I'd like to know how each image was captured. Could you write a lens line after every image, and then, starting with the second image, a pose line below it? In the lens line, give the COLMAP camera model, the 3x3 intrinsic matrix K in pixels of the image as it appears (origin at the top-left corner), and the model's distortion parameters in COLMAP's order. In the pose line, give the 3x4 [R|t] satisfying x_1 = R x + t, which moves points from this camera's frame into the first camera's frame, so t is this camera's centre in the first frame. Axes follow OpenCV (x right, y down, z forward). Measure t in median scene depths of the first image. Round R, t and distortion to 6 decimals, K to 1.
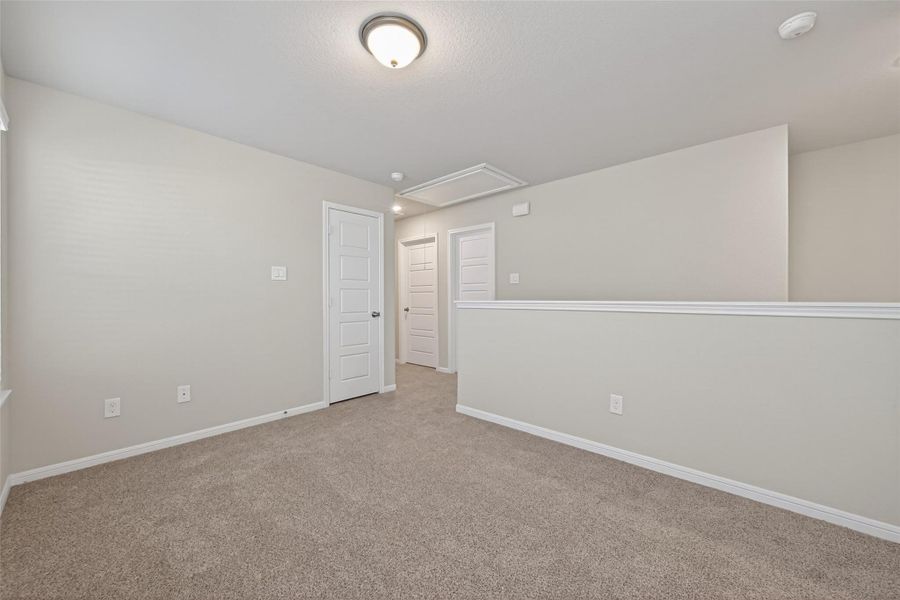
lens RADIAL K [[344.6, 0, 457.8], [0, 344.6, 299.4], [0, 0, 1]] dist [-0.000809, -0.000656]
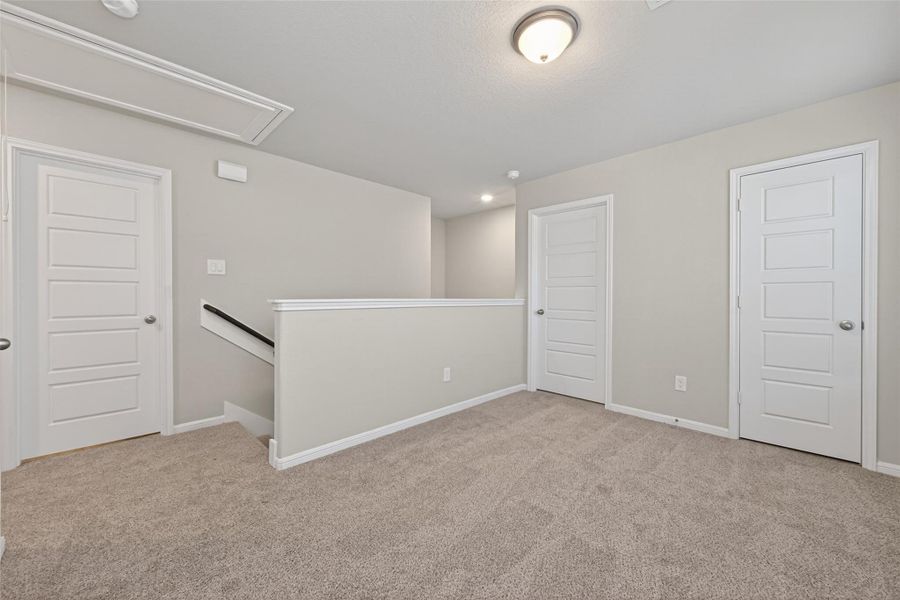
lens RADIAL K [[344.6, 0, 446.6], [0, 344.6, 295.7], [0, 0, 1]] dist [-0.000809, -0.000656]
pose [[0.059622, 0.003395, 0.998215, -0.617036], [0.001354, 0.999993, -0.003482, -0.001580], [-0.998220, 0.001559, 0.059617, 0.630433]]
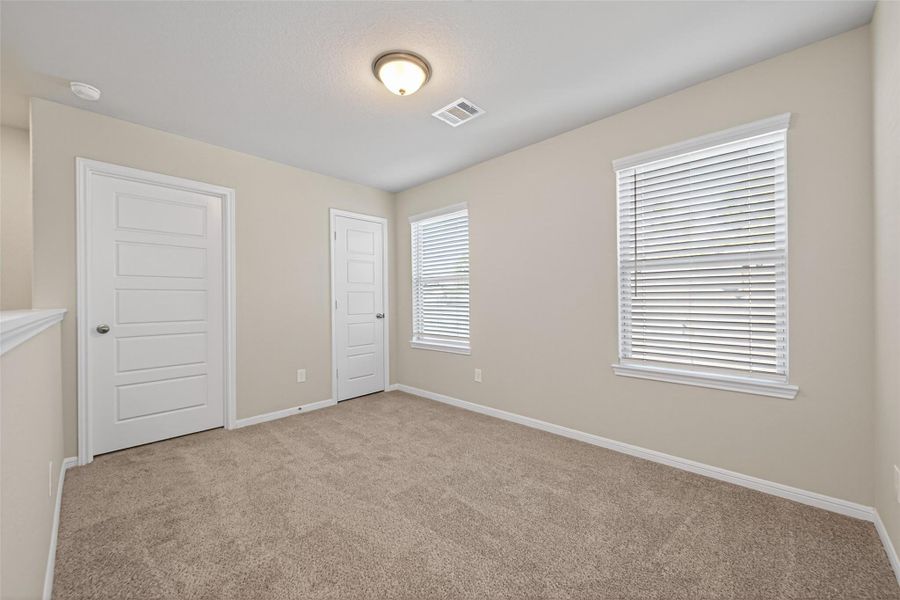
lens RADIAL K [[344.6, 0, 456.4], [0, 344.6, 298.9], [0, 0, 1]] dist [-0.000809, -0.000656]
pose [[-0.999842, 0.013362, 0.011711, -0.203115], [0.013383, 0.999909, 0.001737, -0.005698], [-0.011687, 0.001894, -0.999930, 1.086714]]
